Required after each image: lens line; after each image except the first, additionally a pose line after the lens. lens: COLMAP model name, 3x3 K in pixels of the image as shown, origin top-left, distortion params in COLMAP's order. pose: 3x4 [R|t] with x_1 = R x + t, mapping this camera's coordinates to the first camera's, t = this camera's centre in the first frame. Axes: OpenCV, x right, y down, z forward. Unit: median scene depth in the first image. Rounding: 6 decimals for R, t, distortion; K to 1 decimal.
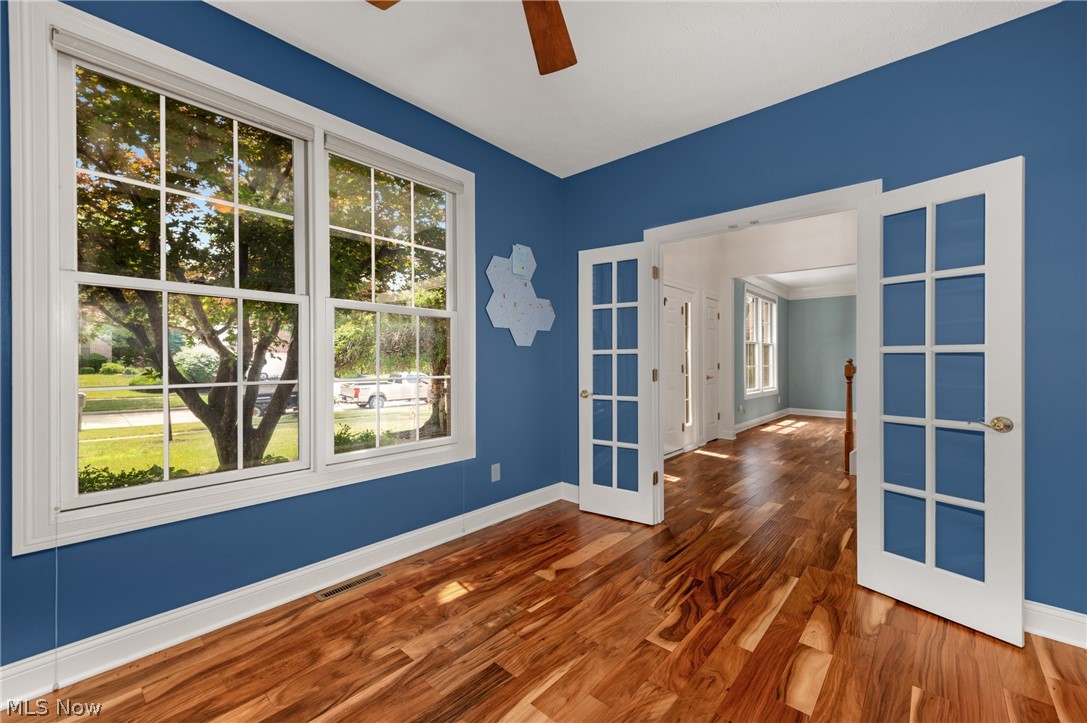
lens RADIAL K [[442.2, 0, 543.5], [0, 442.2, 361.5], [0, 0, 1]] dist [0.026996, 0.000063]
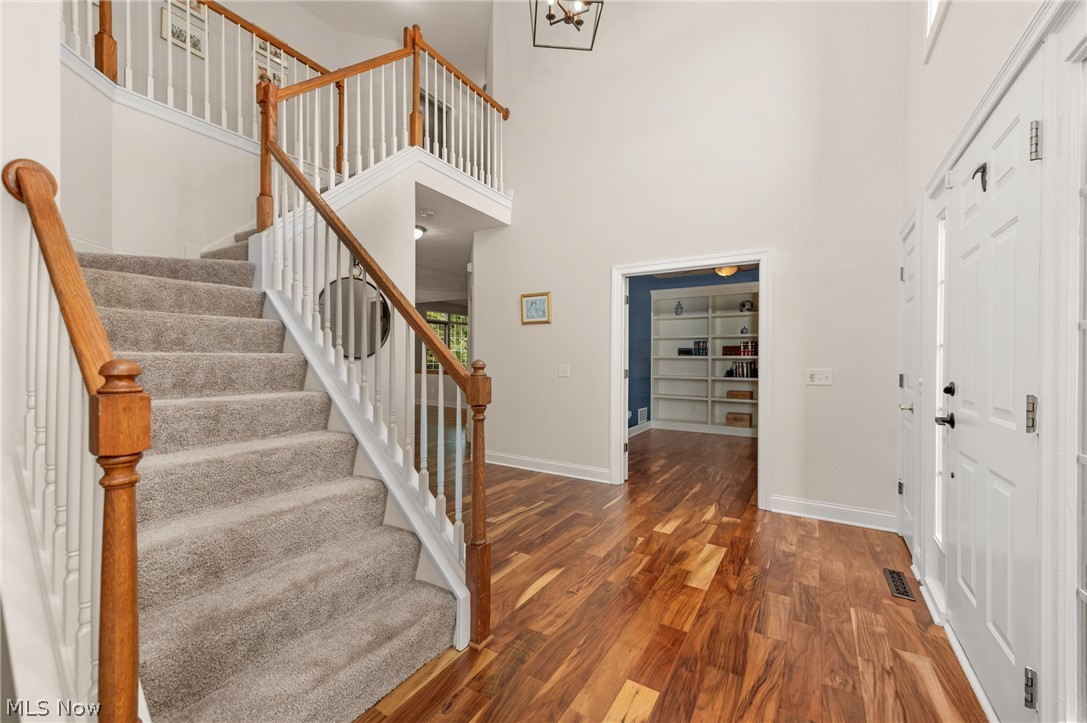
lens RADIAL K [[442.2, 0, 543.5], [0, 442.2, 361.5], [0, 0, 1]] dist [0.026996, 0.000063]
pose [[-0.983847, -0.006825, -0.178881, 0.960947], [-0.008361, 0.999934, 0.007838, -0.010072], [0.178816, 0.009208, -0.983840, 1.922215]]
